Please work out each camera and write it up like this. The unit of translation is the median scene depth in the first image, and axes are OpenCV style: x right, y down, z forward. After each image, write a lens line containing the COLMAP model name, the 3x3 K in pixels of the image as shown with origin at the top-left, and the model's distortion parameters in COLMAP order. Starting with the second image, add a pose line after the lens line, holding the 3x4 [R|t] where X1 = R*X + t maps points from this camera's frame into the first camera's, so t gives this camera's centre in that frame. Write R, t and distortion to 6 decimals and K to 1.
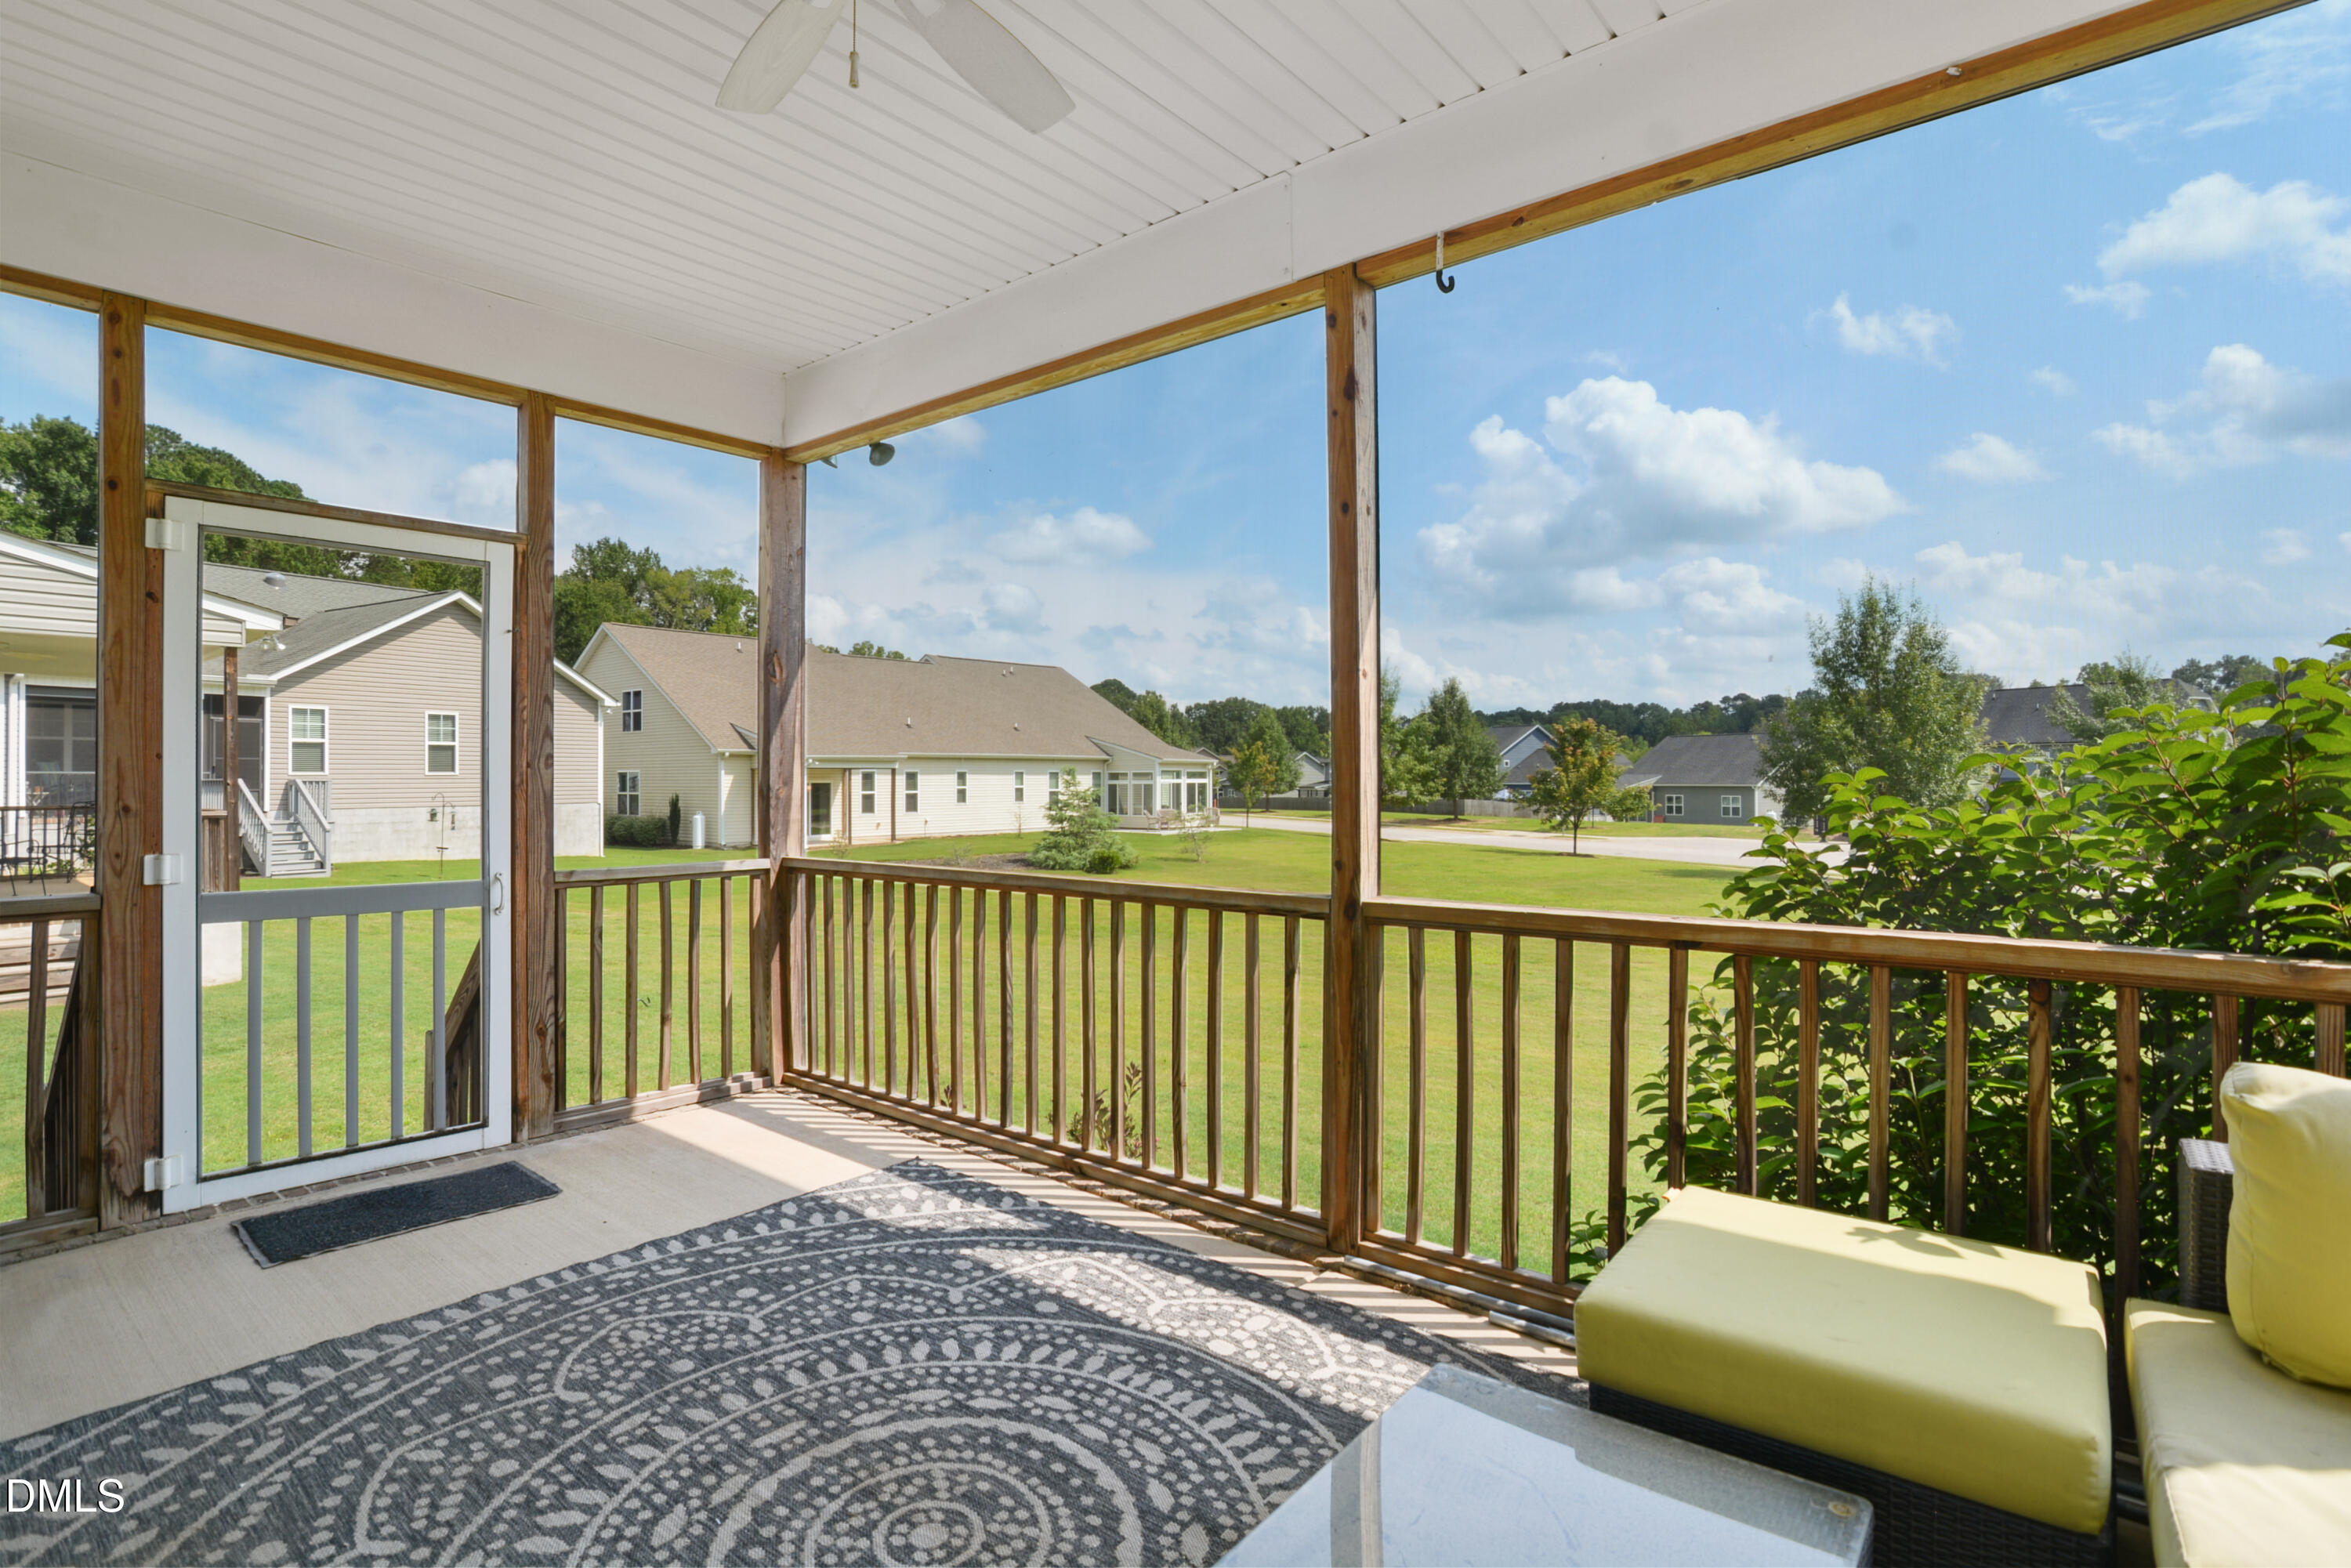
lens RADIAL K [[1156.1, 0, 1158.0], [0, 1156.1, 772.3], [0, 0, 1]] dist [-0.022612, 0.004015]
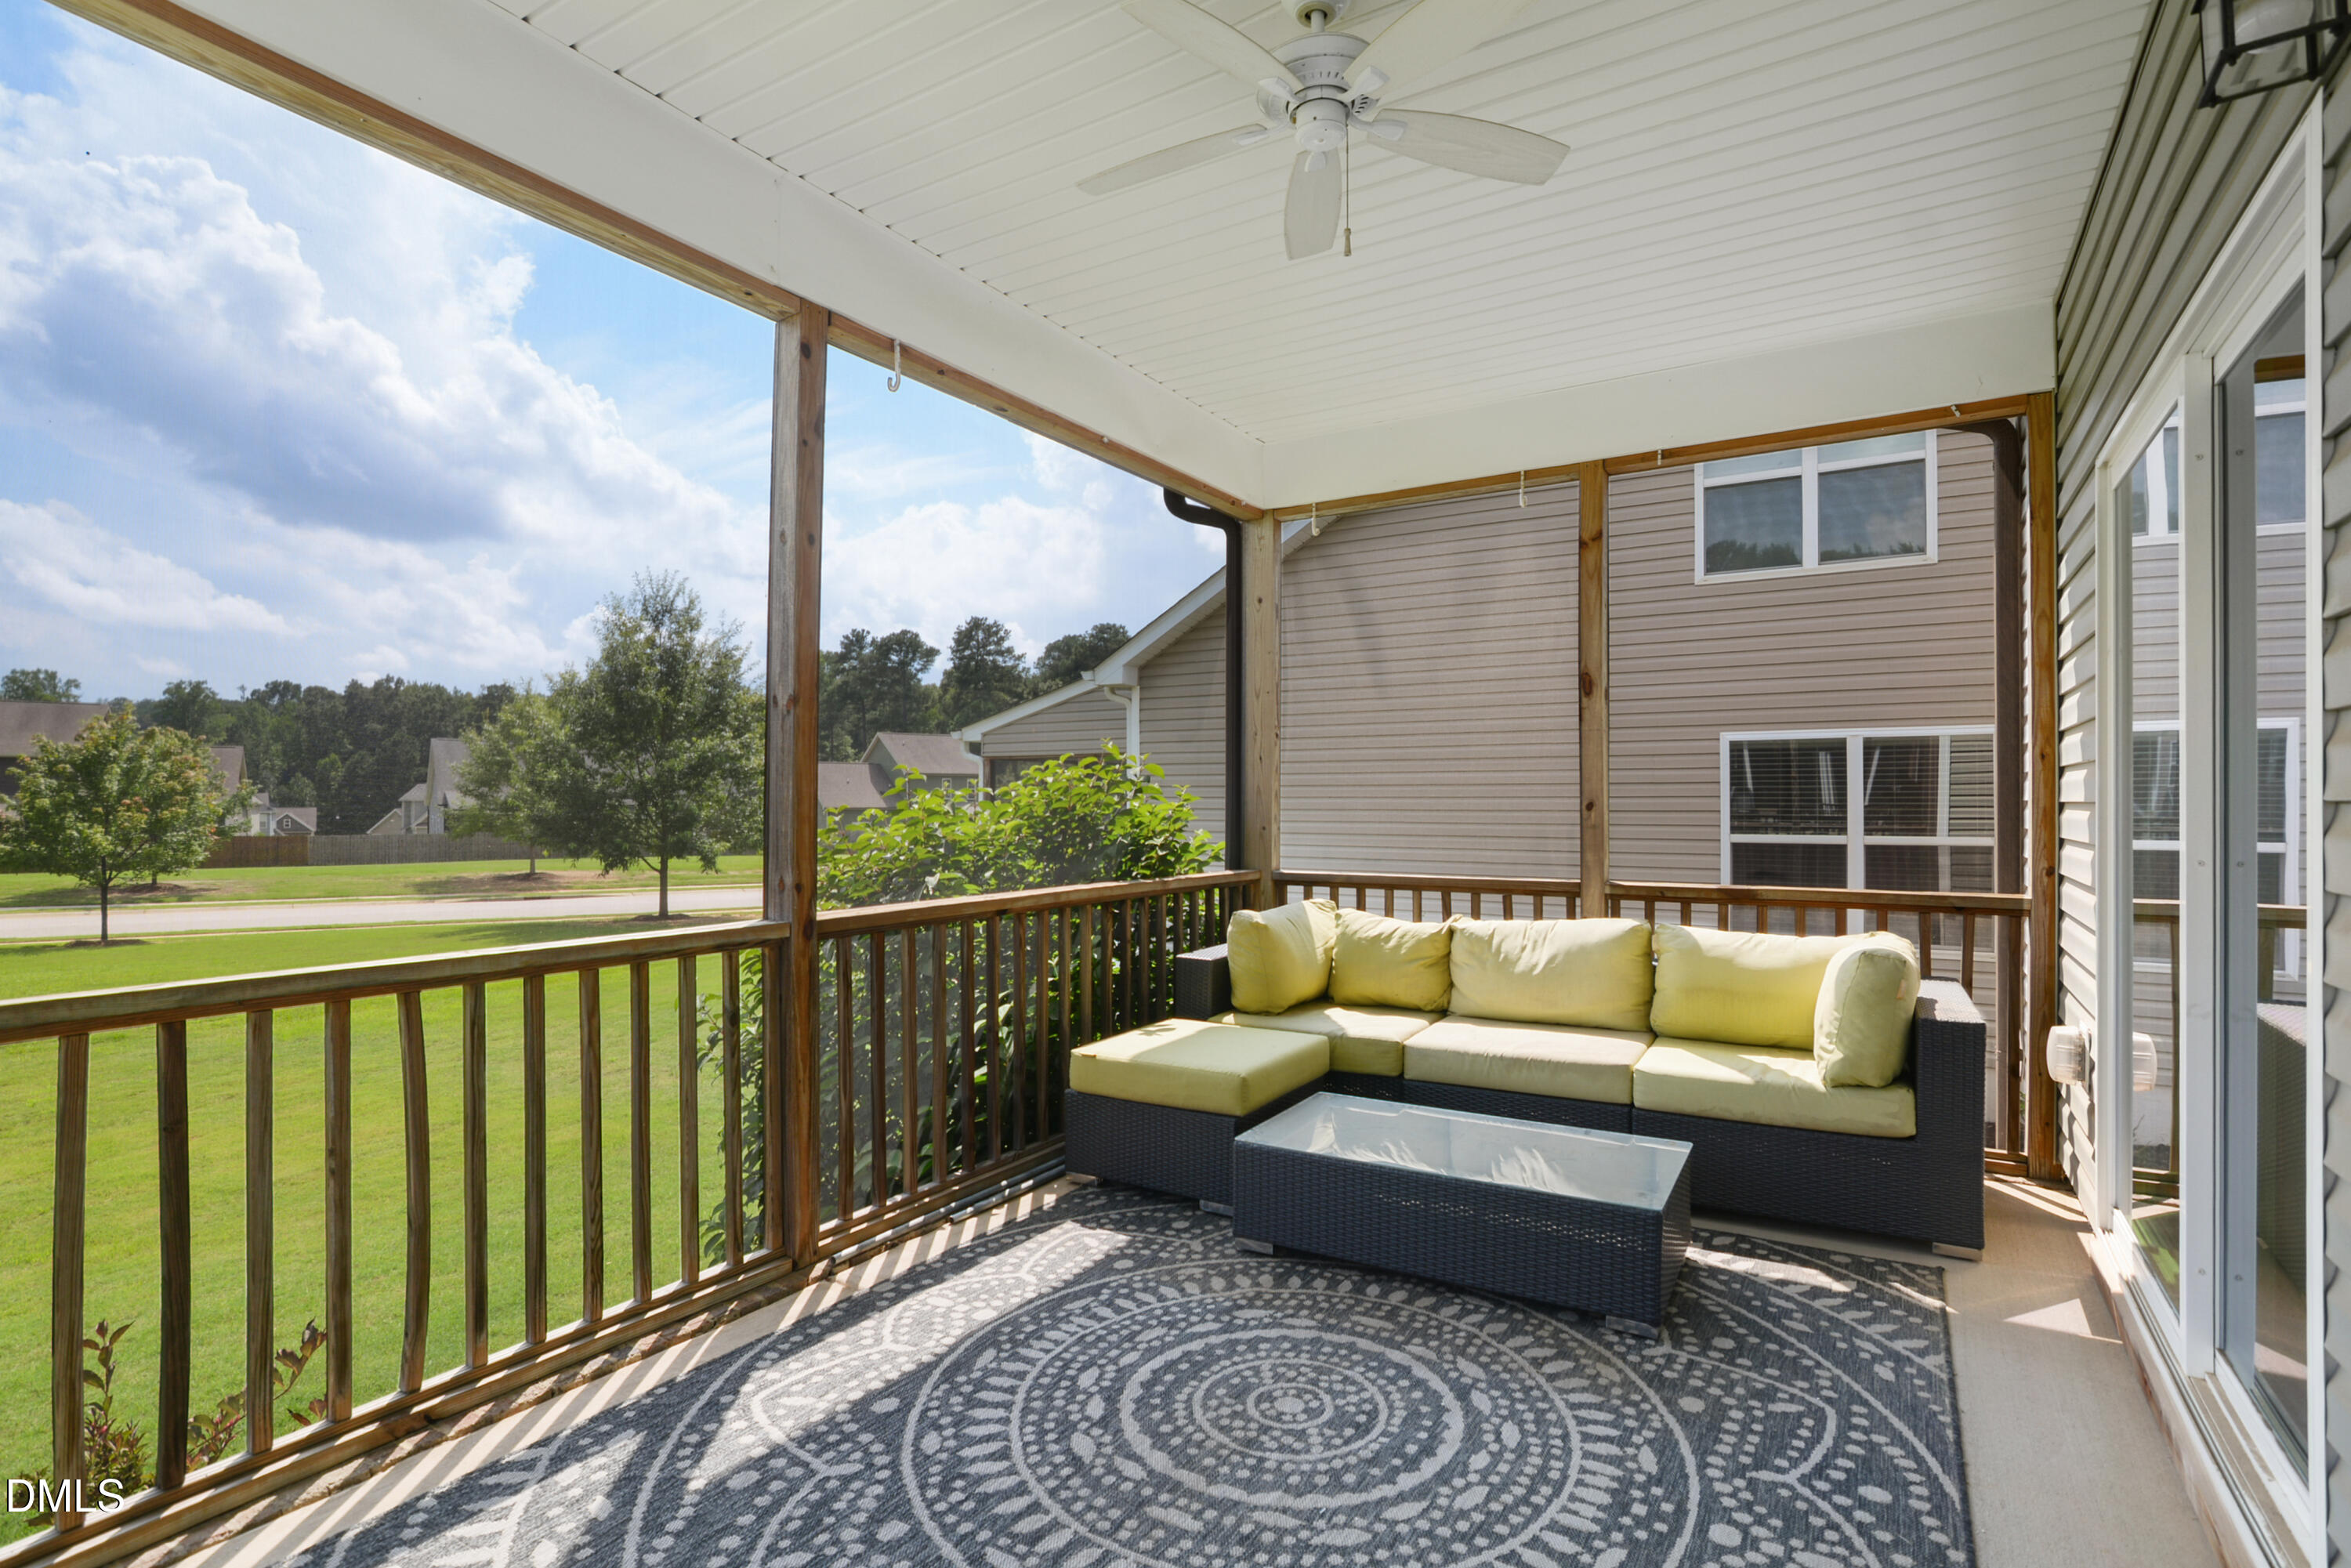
lens RADIAL K [[1156.1, 0, 1182.4], [0, 1156.1, 799.2], [0, 0, 1]] dist [-0.022612, 0.004015]
pose [[-0.154659, 0.004645, 0.987957, -0.988789], [-0.007586, 0.999954, -0.005889, 0.007271], [-0.987939, -0.008406, -0.154616, 0.910142]]
